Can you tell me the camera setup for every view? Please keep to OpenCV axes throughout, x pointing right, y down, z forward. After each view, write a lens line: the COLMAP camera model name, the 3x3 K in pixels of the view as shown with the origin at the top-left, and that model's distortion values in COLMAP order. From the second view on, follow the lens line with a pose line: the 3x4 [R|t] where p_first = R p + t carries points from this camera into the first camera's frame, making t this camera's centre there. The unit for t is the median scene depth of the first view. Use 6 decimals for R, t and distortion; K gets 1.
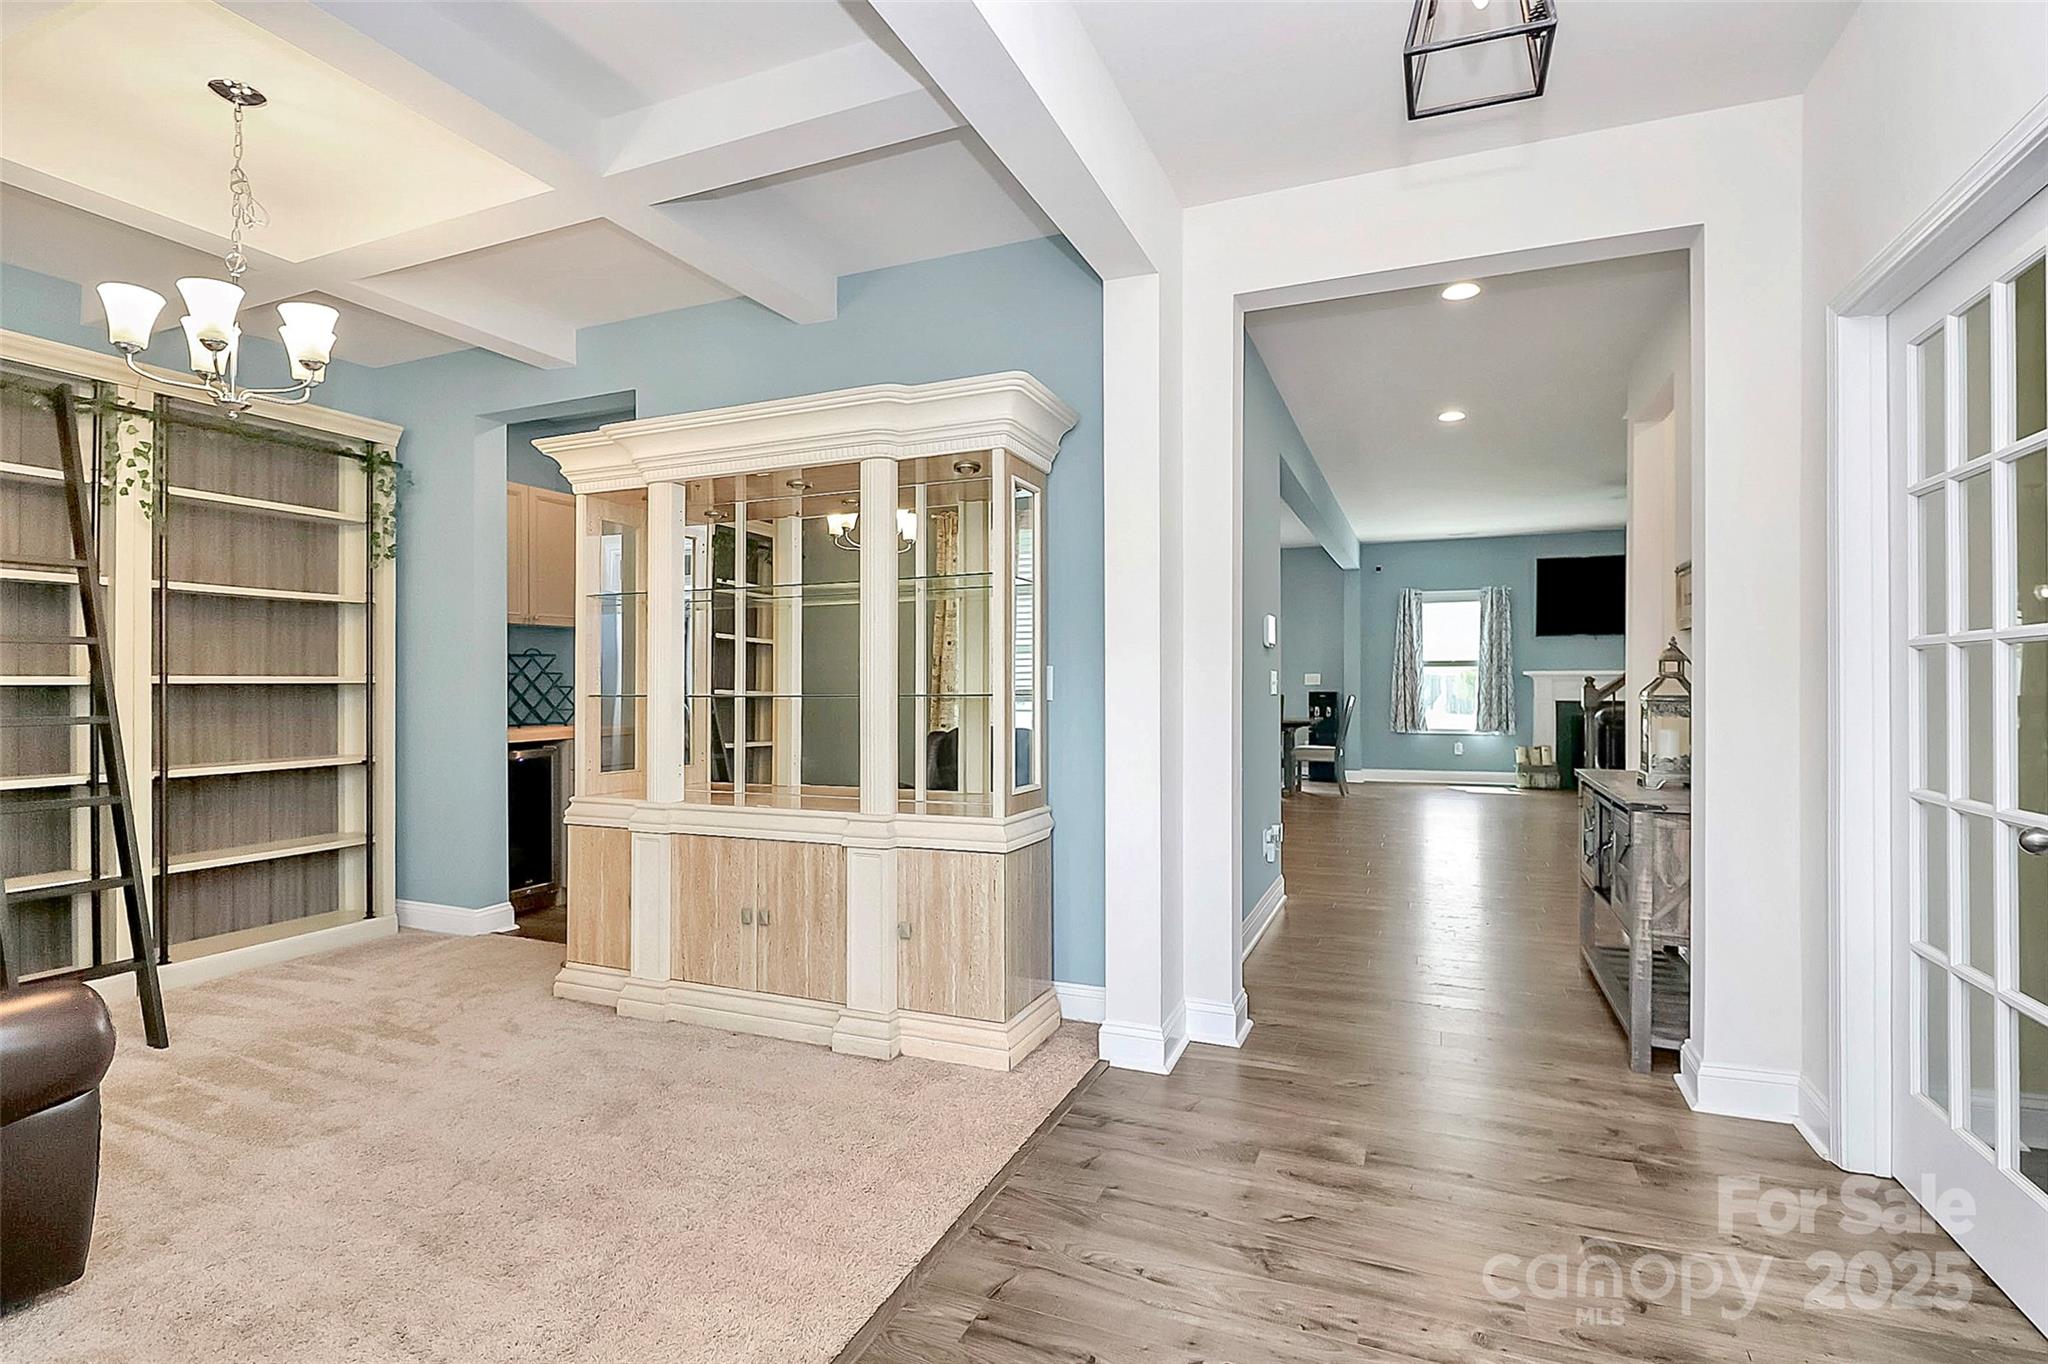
lens RADIAL K [[973.5, 0, 1029.4], [0, 973.5, 684.4], [0, 0, 1]] dist [-0.012230, -0.002235]
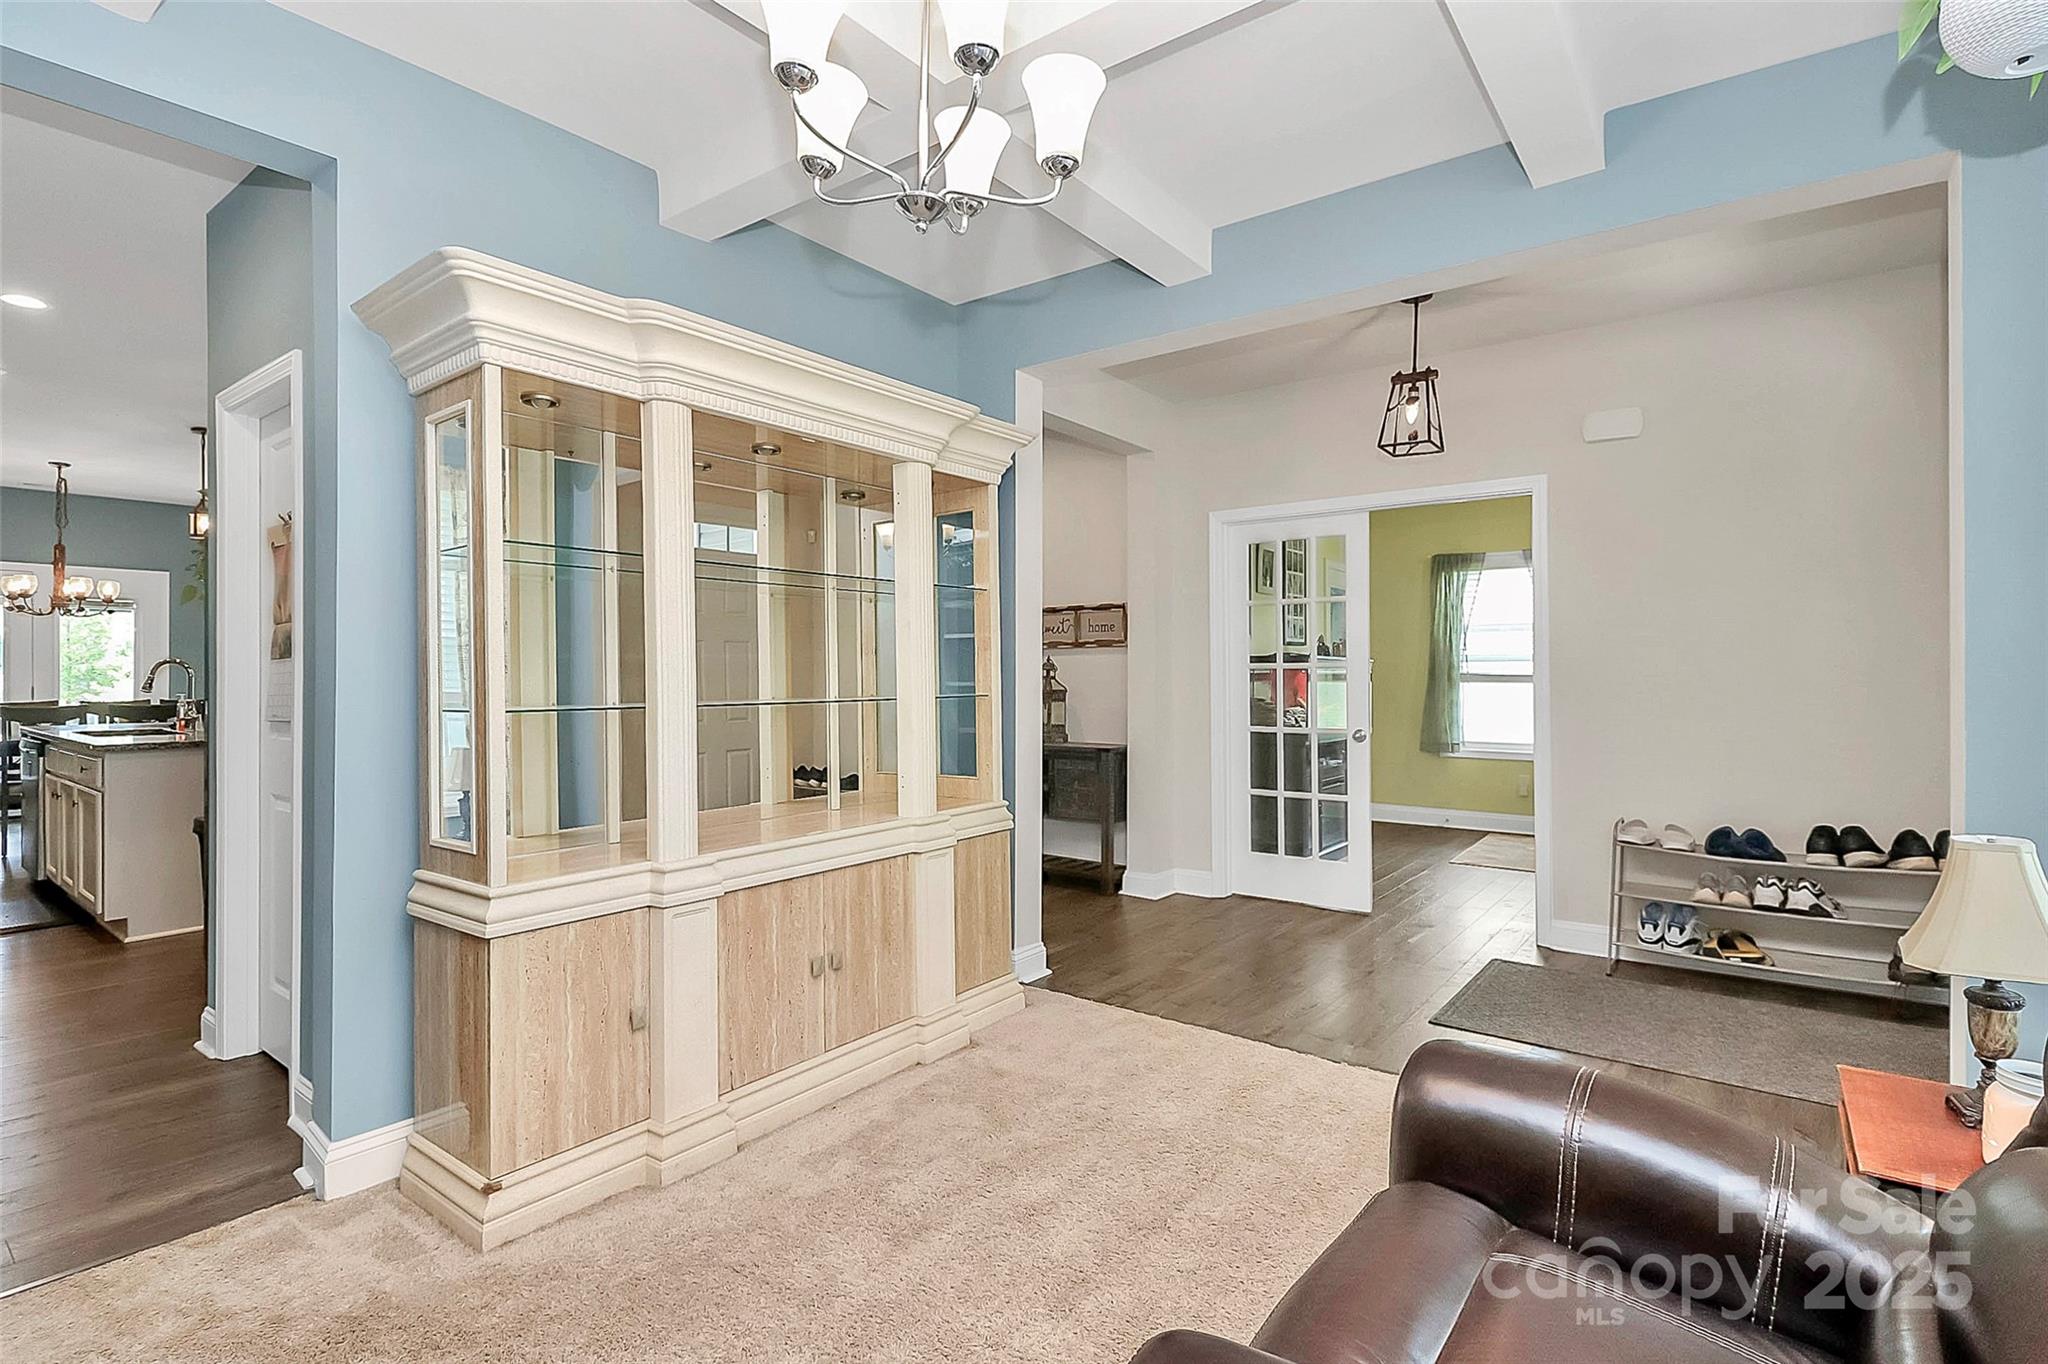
lens RADIAL K [[973.5, 0, 1035.4], [0, 973.5, 671.3], [0, 0, 1]] dist [-0.012230, -0.002235]
pose [[0.252235, 0.006204, 0.967646, -1.047359], [0.002944, 0.999970, -0.007178, -0.008519], [-0.967661, 0.004659, 0.252210, 0.604581]]
